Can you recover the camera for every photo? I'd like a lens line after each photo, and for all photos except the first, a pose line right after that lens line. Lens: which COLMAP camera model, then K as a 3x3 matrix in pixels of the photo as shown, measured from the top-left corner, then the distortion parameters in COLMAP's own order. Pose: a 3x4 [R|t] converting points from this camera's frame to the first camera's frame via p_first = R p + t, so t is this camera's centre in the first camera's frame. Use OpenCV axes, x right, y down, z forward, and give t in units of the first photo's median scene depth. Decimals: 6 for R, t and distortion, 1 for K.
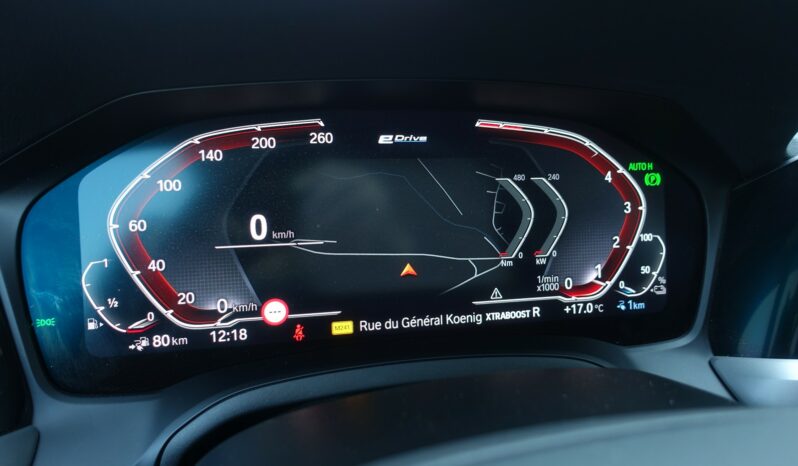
lens RADIAL K [[536.1, 0, 399.0], [0, 536.1, 233.0], [0, 0, 1]] dist [0.000346, 0.000879]
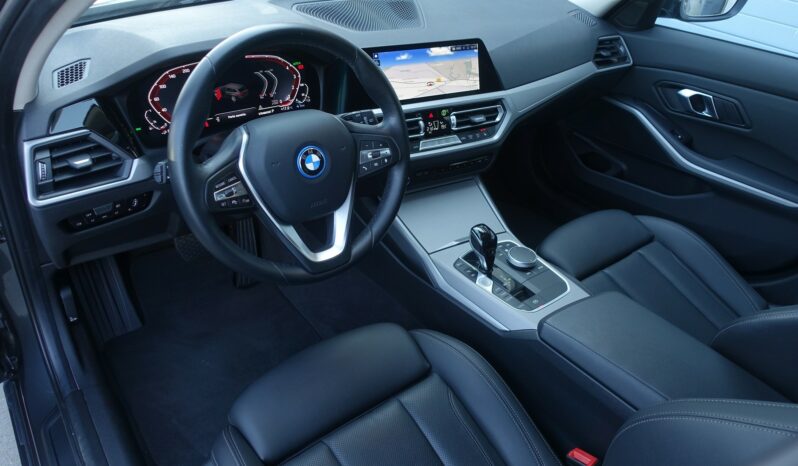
lens RADIAL K [[536.1, 0, 399.0], [0, 536.1, 233.0], [0, 0, 1]] dist [0.000346, 0.000879]
pose [[0.906849, -0.213921, 0.363129, -0.435230], [0.099660, 0.946016, 0.308418, -0.094781], [-0.409503, -0.243499, 0.879213, -2.587293]]
